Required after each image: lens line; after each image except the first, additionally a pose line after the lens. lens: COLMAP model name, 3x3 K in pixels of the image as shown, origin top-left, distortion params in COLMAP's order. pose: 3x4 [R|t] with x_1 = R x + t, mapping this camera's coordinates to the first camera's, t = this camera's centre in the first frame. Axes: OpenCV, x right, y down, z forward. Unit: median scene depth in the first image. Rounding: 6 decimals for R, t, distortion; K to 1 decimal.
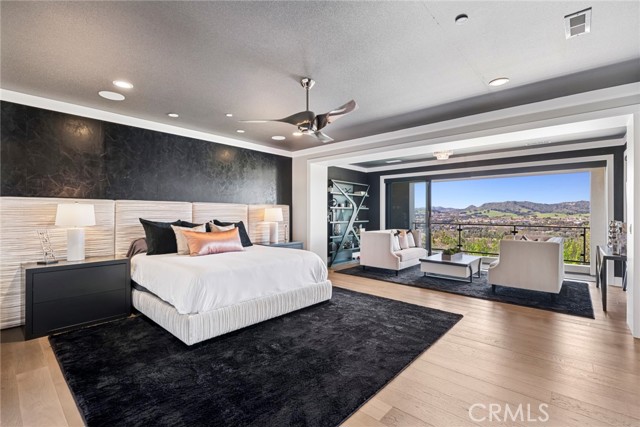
lens RADIAL K [[294.8, 0, 320.2], [0, 294.8, 210.1], [0, 0, 1]] dist [-0.003173, 0.000143]
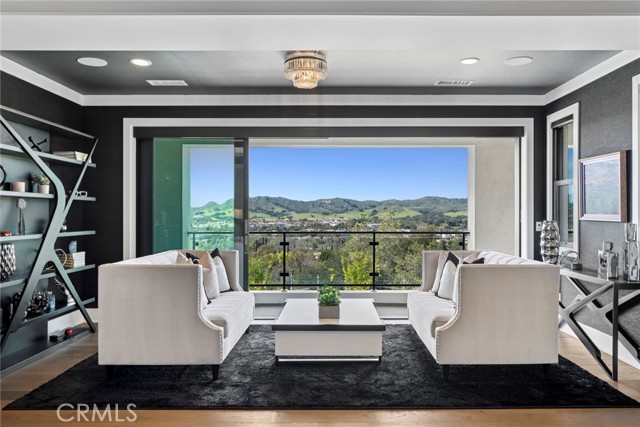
lens RADIAL K [[487.8, 0, 337.3], [0, 487.8, 217.0], [0, 0, 1]] dist [0.026348, -0.004725]
pose [[0.748014, -0.008173, 0.663632, -0.024414], [-0.003002, 0.999872, 0.015698, 0.007493], [-0.663676, -0.013734, 0.747894, 0.340295]]
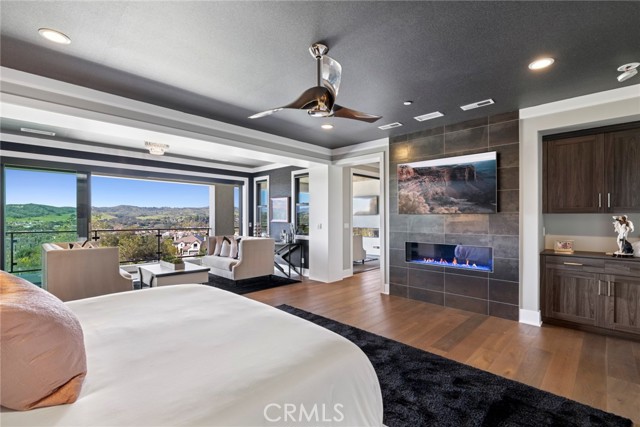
lens RADIAL K [[294.8, 0, 322.5], [0, 294.8, 218.0], [0, 0, 1]] dist [-0.003173, 0.000143]
pose [[0.065840, -0.002761, 0.997826, -0.329841], [-0.012049, 0.999921, 0.003562, 0.002529], [-0.997757, -0.012257, 0.065802, 0.371056]]
